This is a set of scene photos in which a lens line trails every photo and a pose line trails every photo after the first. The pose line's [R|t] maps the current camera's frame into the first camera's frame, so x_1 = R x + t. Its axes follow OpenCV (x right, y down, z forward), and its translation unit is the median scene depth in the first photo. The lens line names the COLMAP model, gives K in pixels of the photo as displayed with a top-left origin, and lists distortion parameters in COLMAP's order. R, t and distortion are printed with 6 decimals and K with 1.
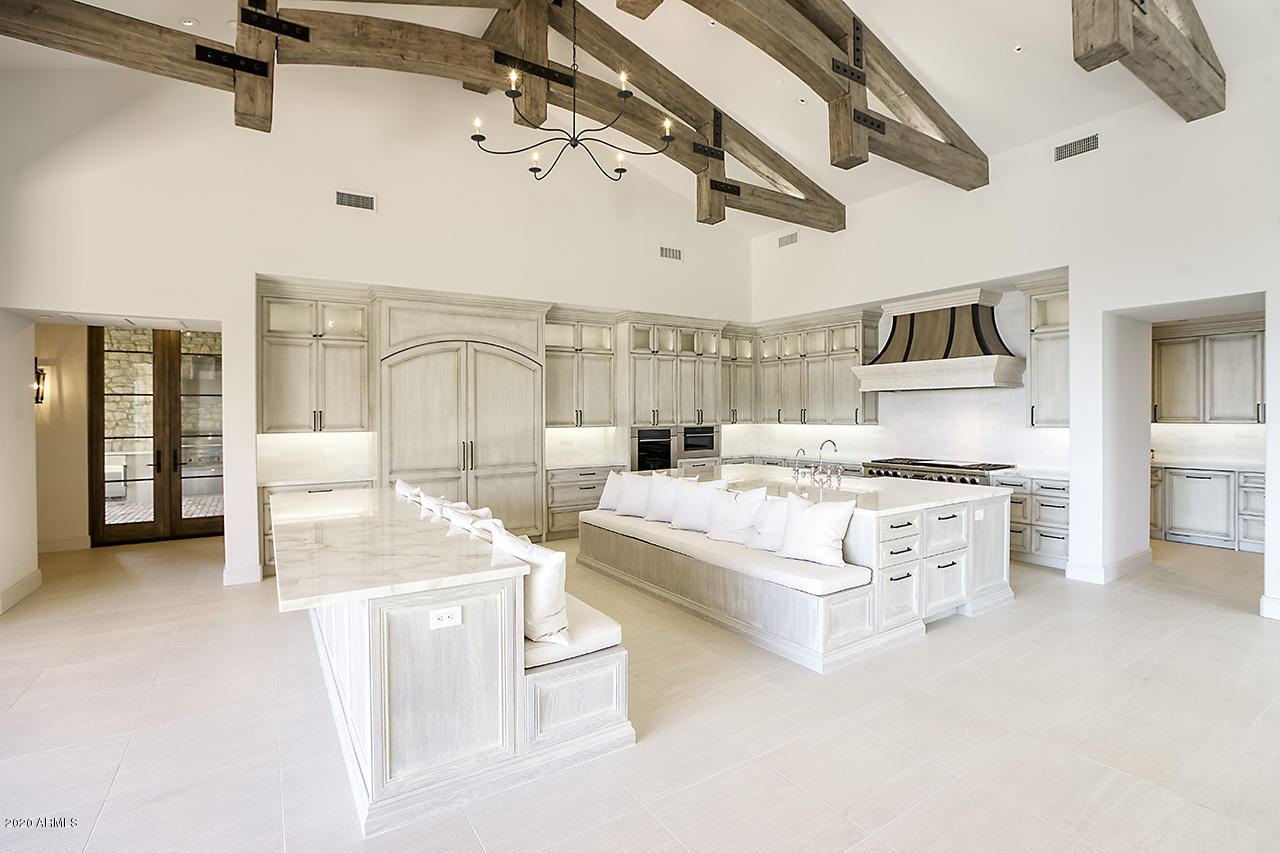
lens RADIAL K [[593.1, 0, 640.1], [0, 593.1, 414.1], [0, 0, 1]] dist [-0.019077, 0.000169]
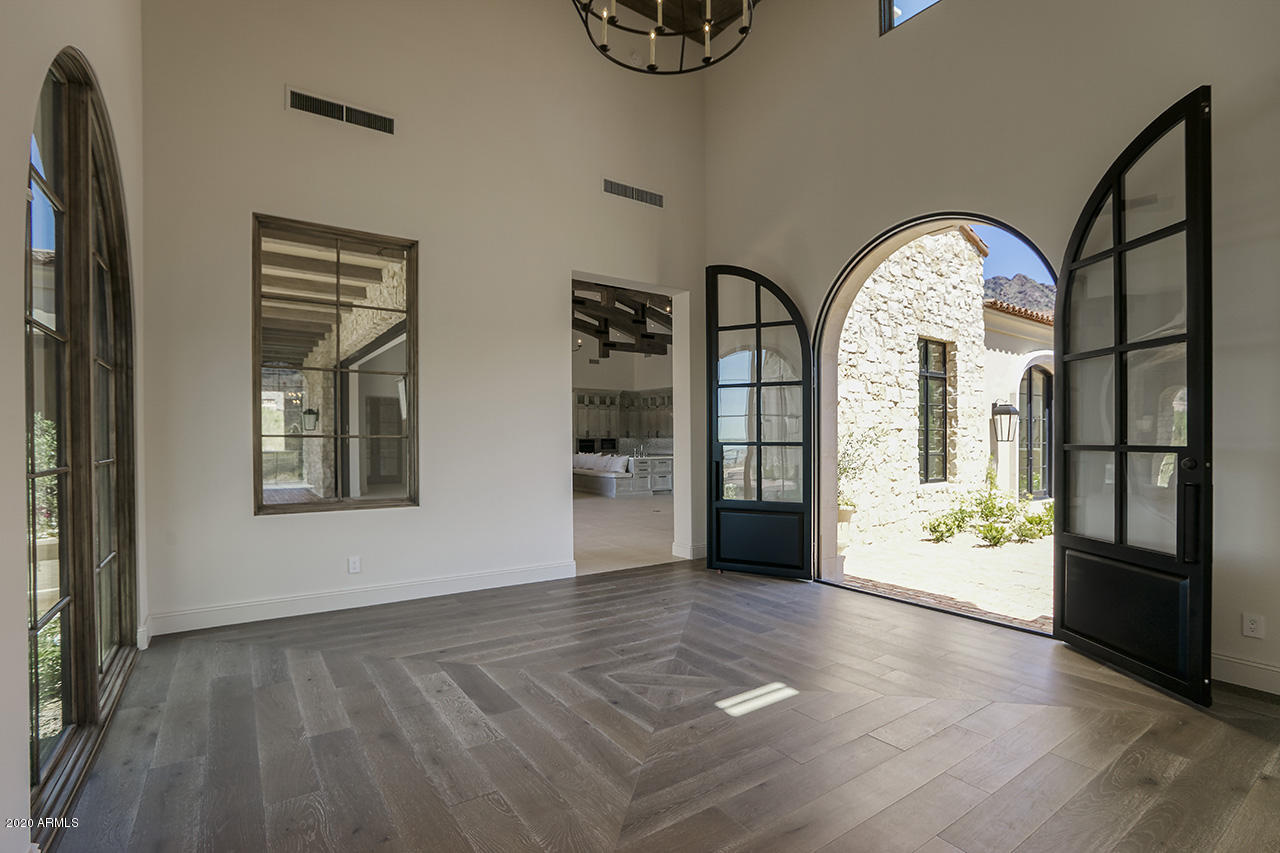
lens RADIAL K [[593.1, 0, 638.9], [0, 593.1, 439.6], [0, 0, 1]] dist [-0.019077, 0.000169]
pose [[0.999706, 0.004053, 0.023911, 0.171116], [-0.003940, 0.999981, -0.004748, 0.037101], [-0.023929, 0.004653, 0.999703, -1.291828]]
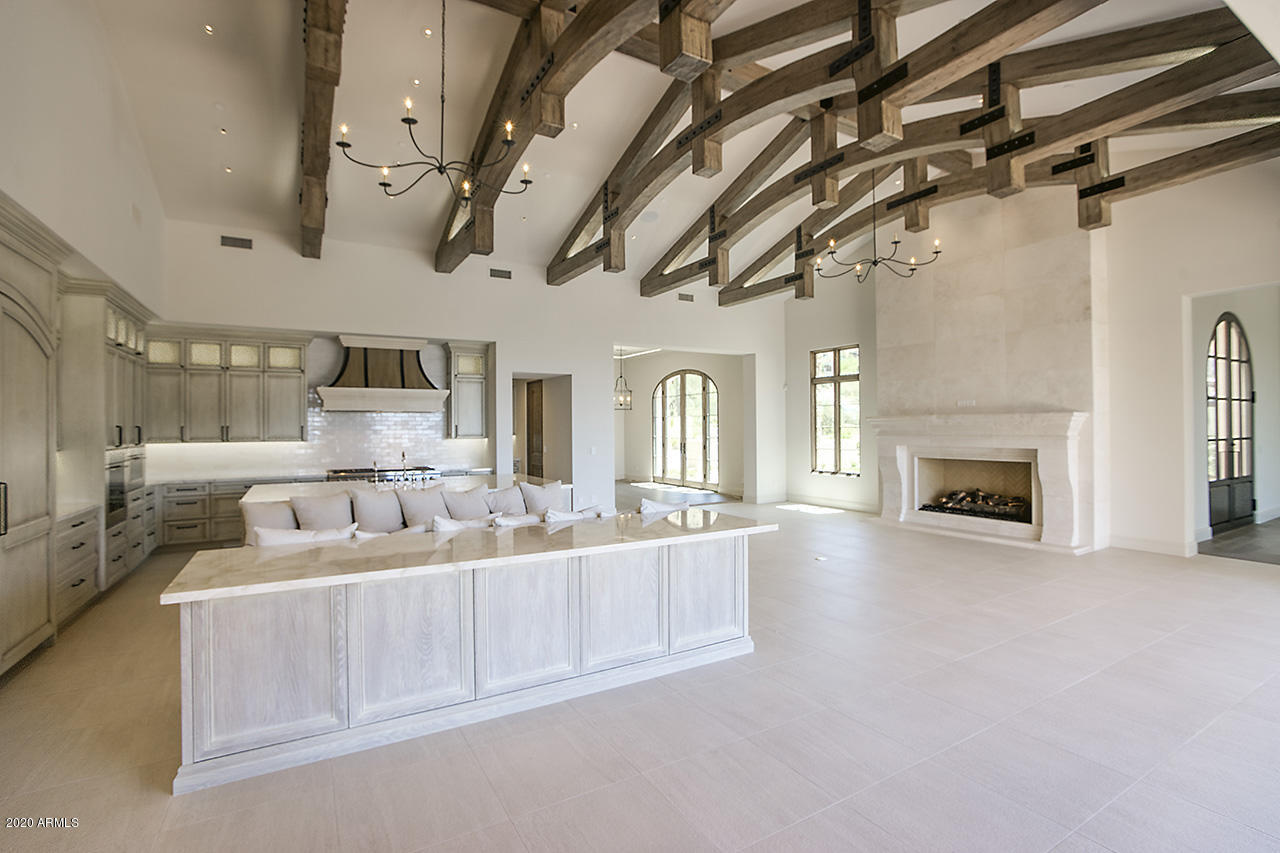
lens RADIAL K [[593.1, 0, 641.2], [0, 593.1, 427.1], [0, 0, 1]] dist [-0.019077, 0.000169]
pose [[0.069448, 0.009159, 0.997543, -0.674400], [0.007895, 0.999921, -0.009731, 0.008021], [-0.997554, 0.008552, 0.069371, 0.344033]]
